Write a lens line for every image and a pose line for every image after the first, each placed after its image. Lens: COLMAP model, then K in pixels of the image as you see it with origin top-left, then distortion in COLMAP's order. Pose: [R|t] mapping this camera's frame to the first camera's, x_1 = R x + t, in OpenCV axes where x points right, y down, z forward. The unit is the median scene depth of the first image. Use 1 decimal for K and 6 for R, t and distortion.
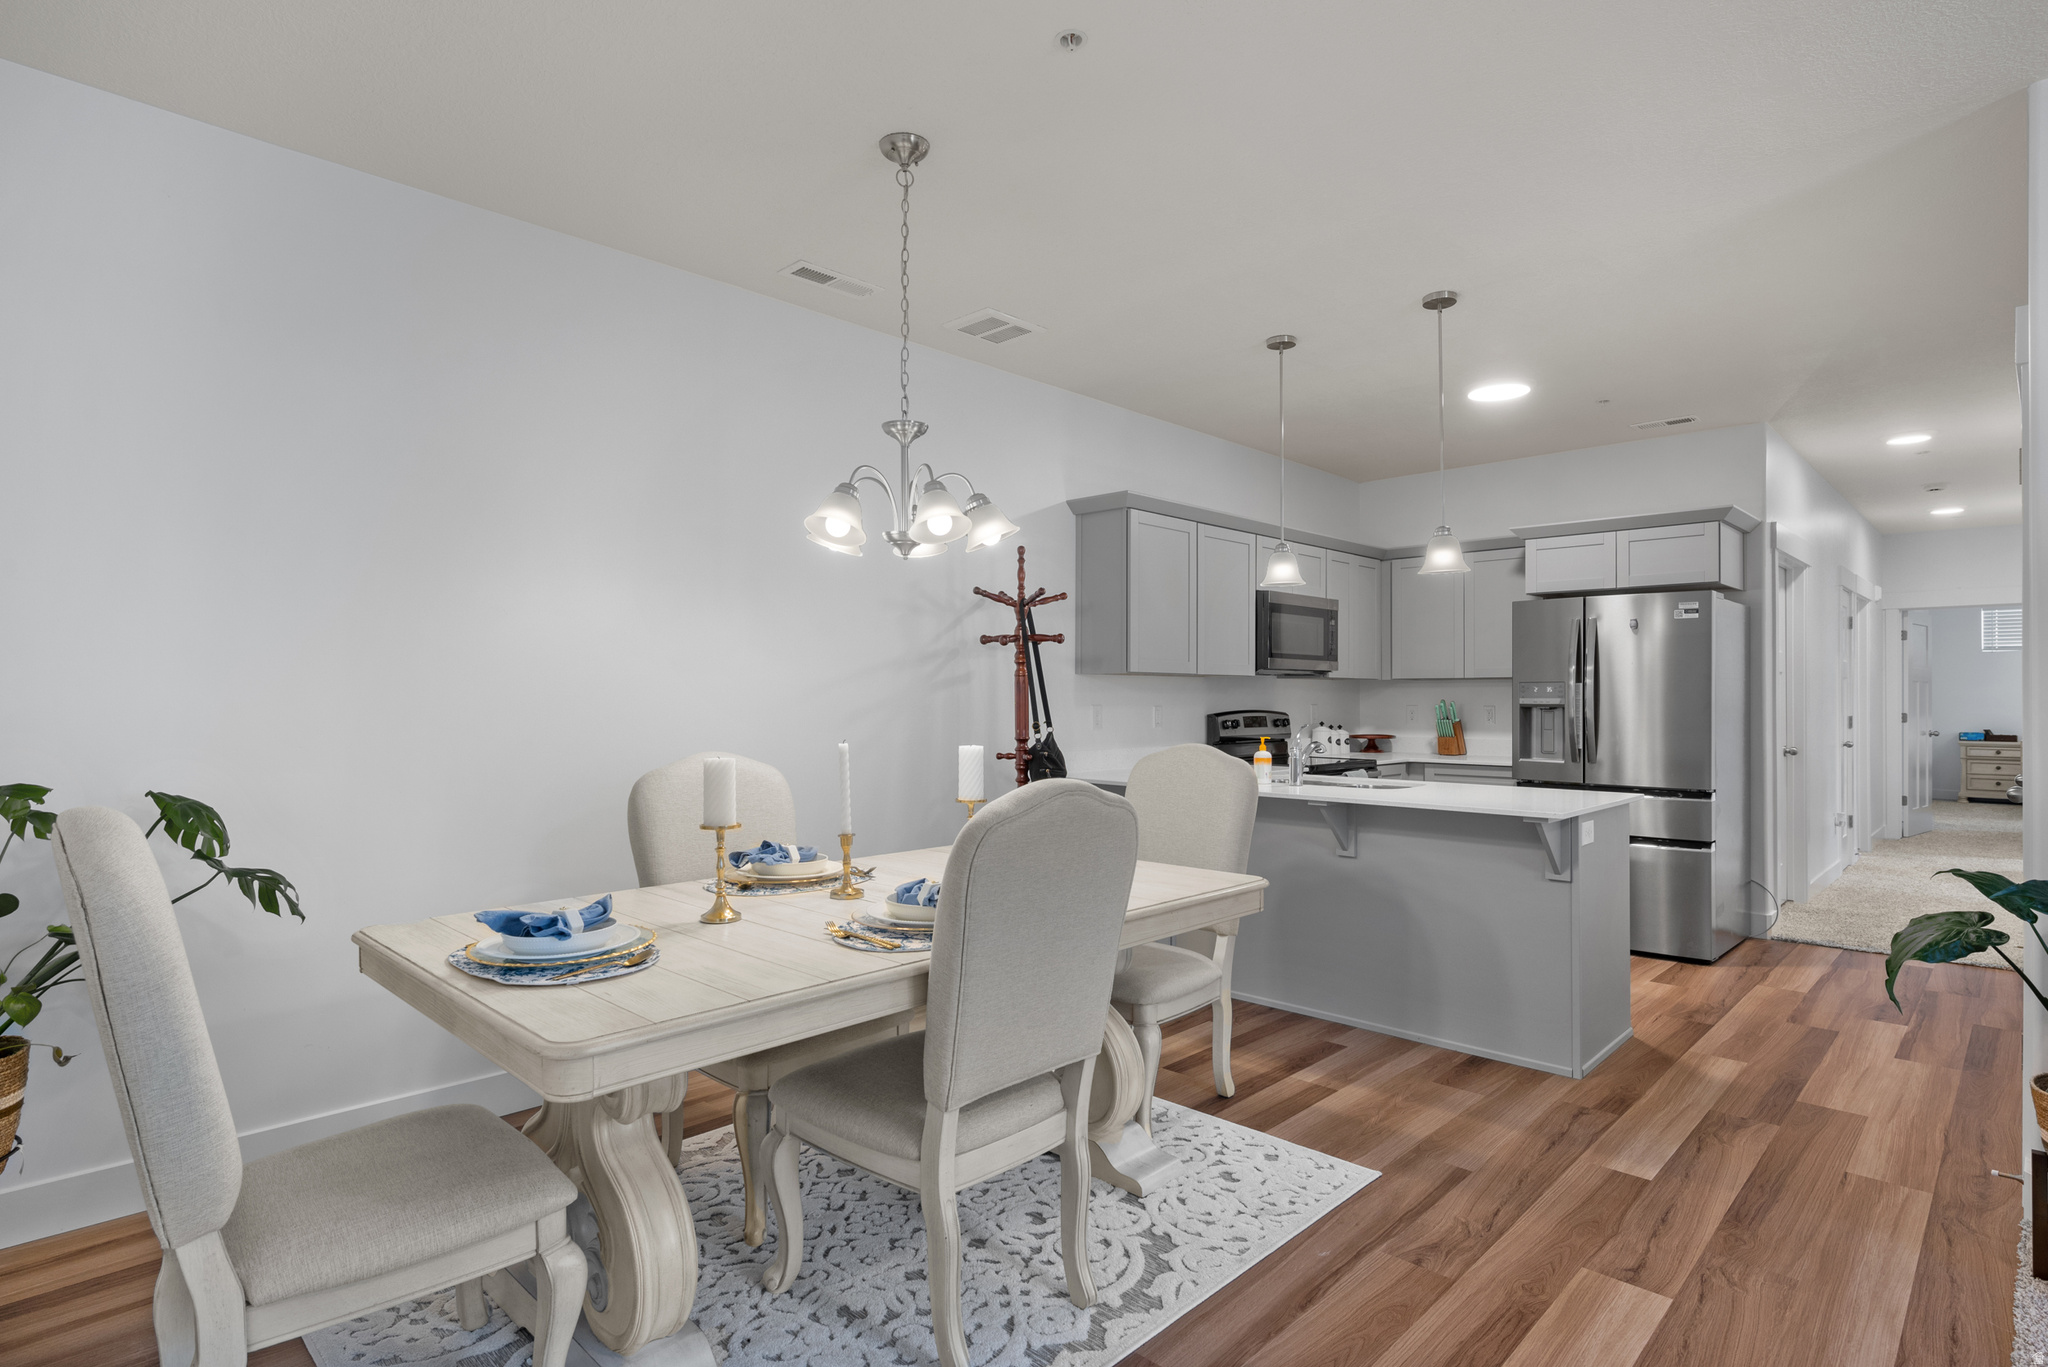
lens RADIAL K [[1057.1, 0, 1024.4], [0, 1057.1, 690.4], [0, 0, 1]] dist [-0.007782, 0.001531]
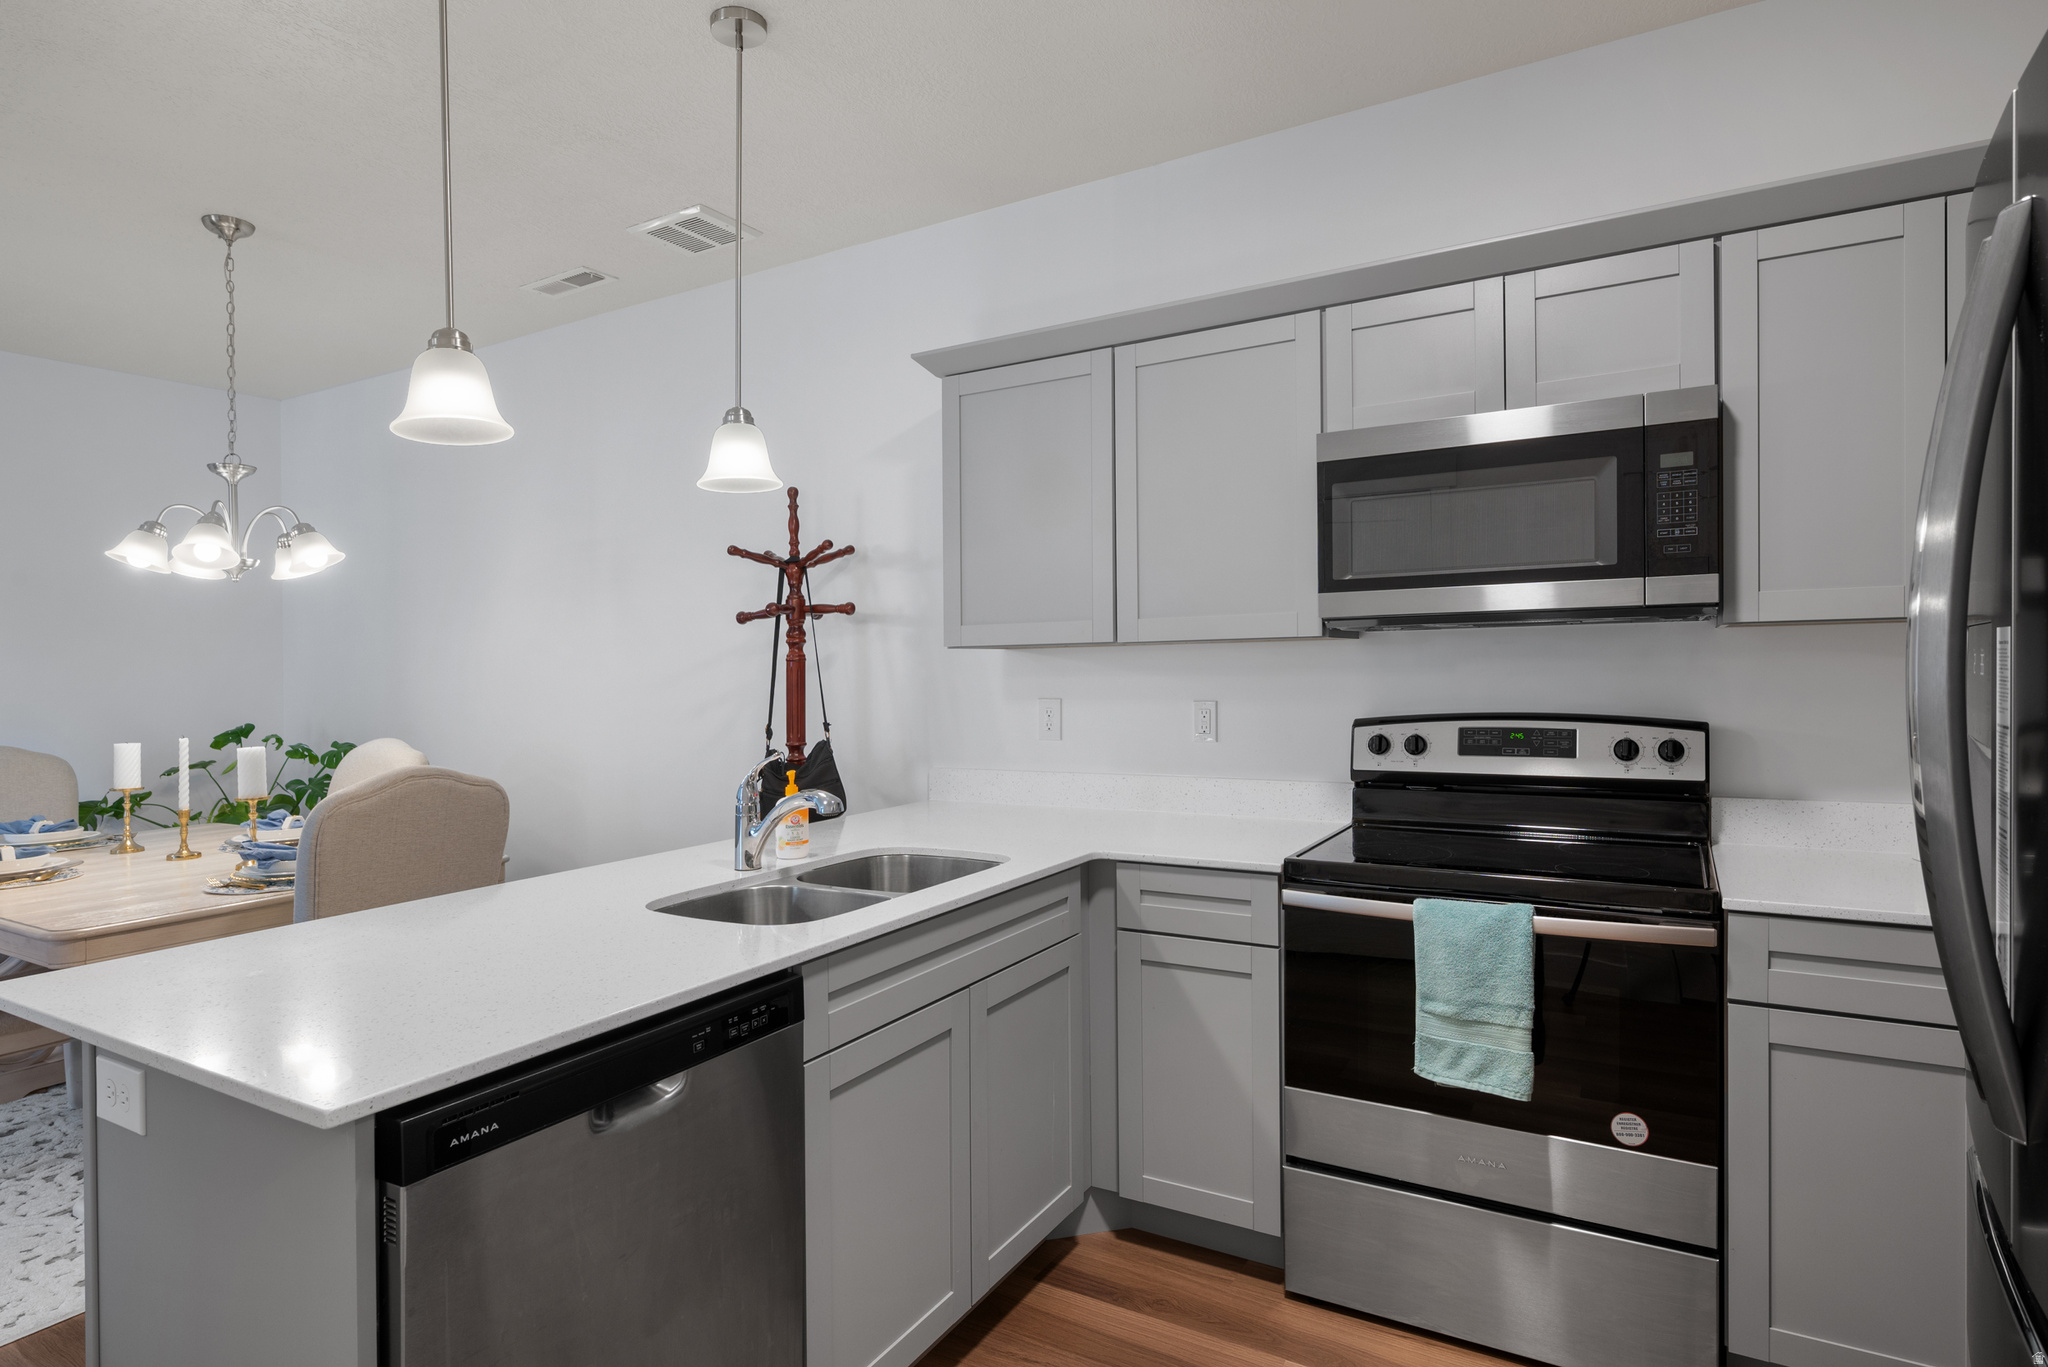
lens RADIAL K [[1090.3, 0, 1037.1], [0, 1090.3, 657.8], [0, 0, 1]] dist [-0.001824, 0.000482]
pose [[0.243008, -0.013253, -0.969934, 0.698283], [0.025778, 0.999642, -0.007200, -0.005177], [0.969682, -0.023253, 0.243263, 0.866826]]
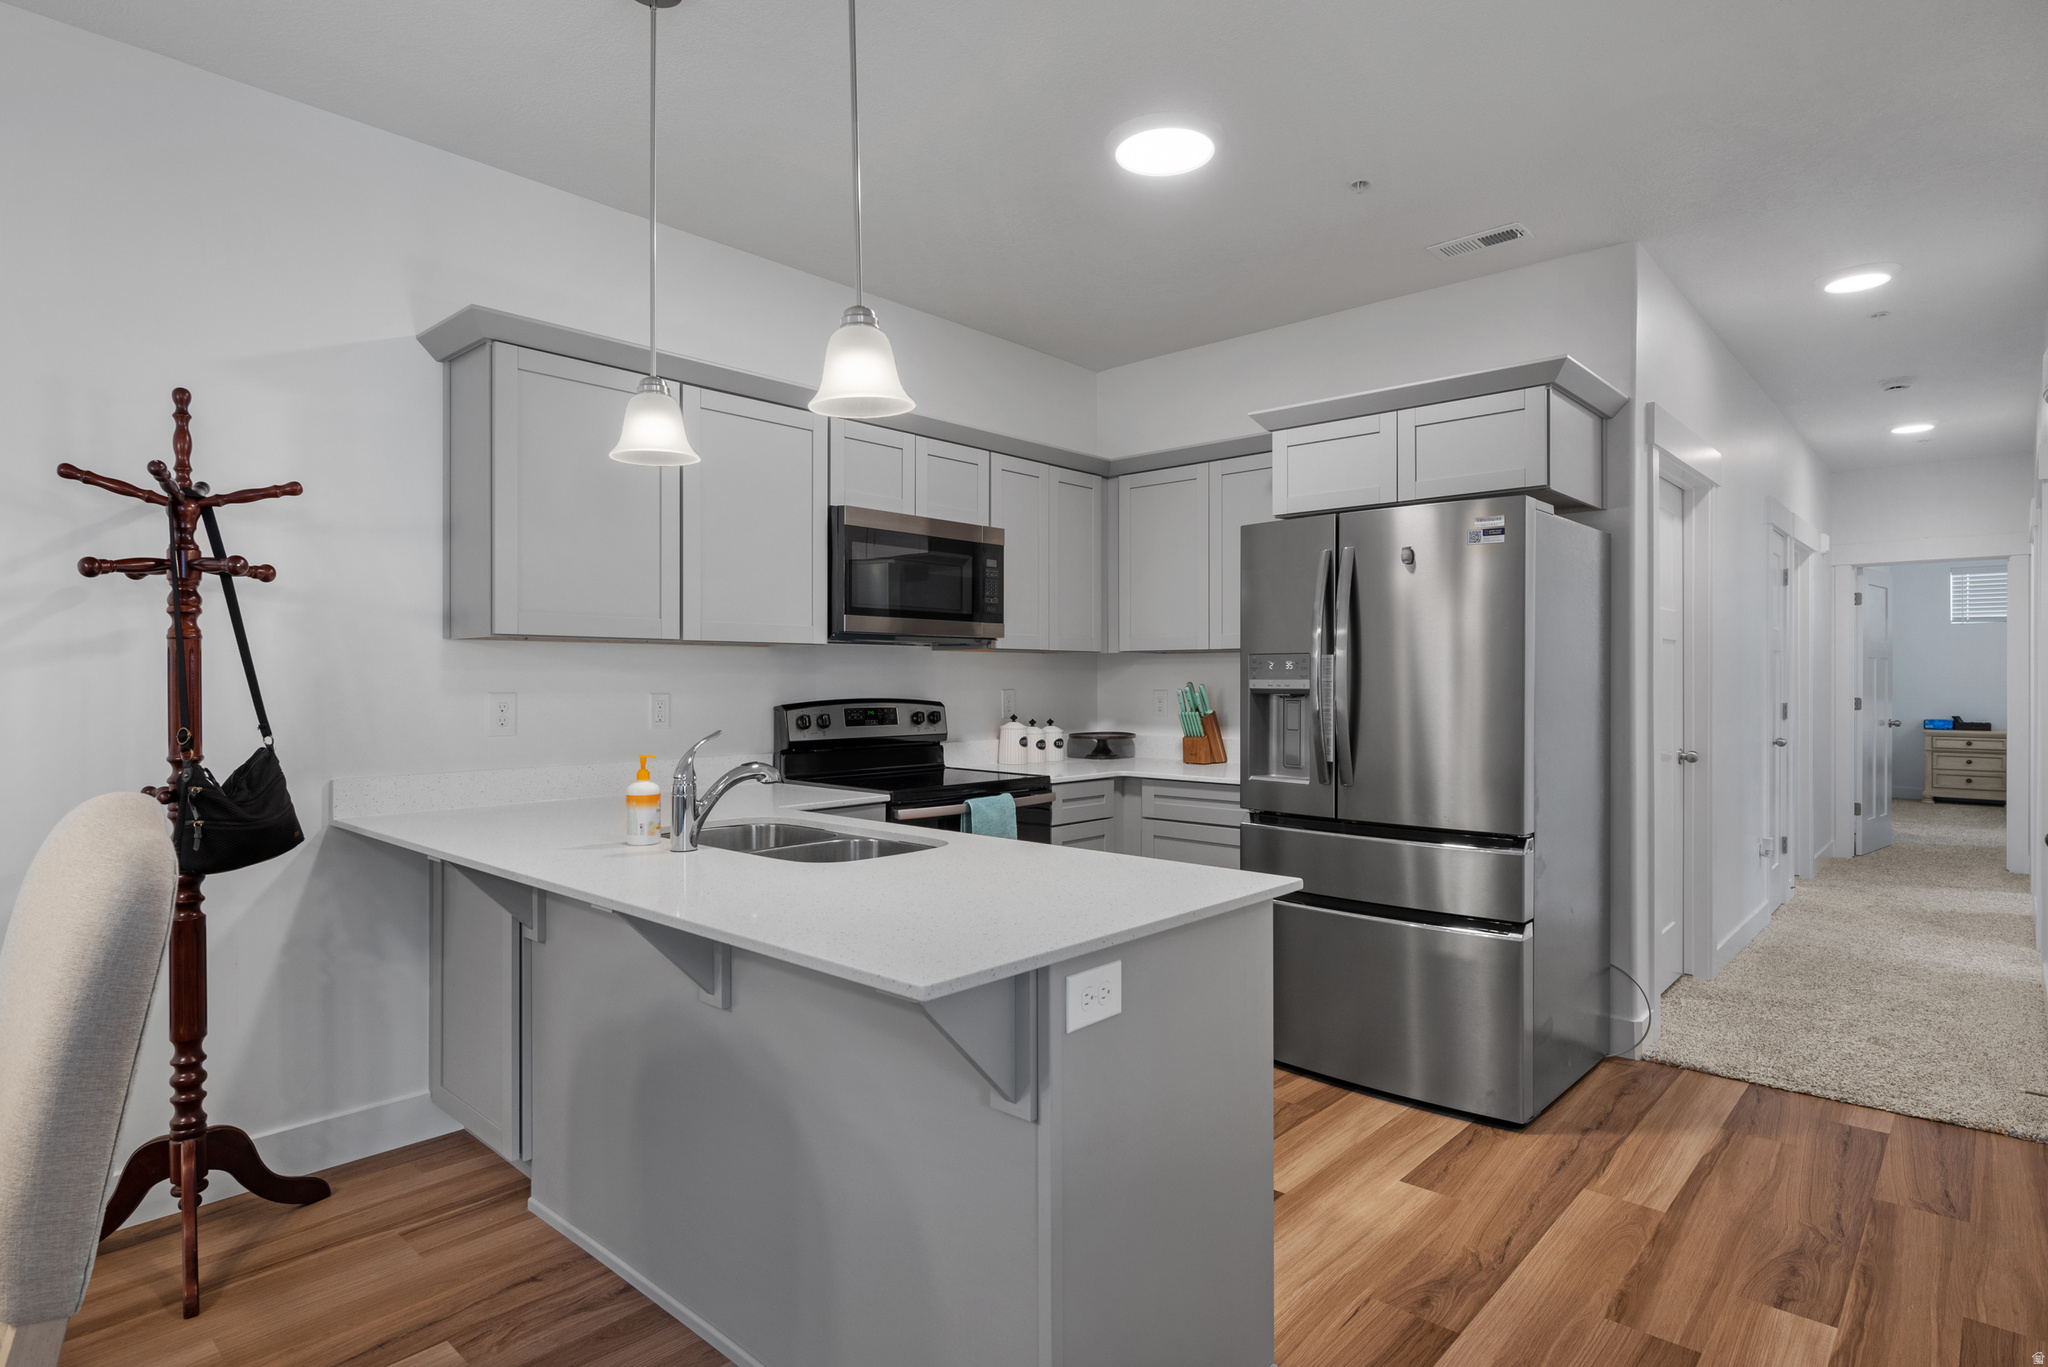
lens RADIAL K [[1057.1, 0, 1036.7], [0, 1057.1, 679.8], [0, 0, 1]] dist [-0.007782, 0.001531]
pose [[0.999587, -0.000516, 0.028745, 0.358677], [0.000279, 0.999966, 0.008256, 0.002510], [-0.028749, -0.008245, 0.999553, 0.414242]]
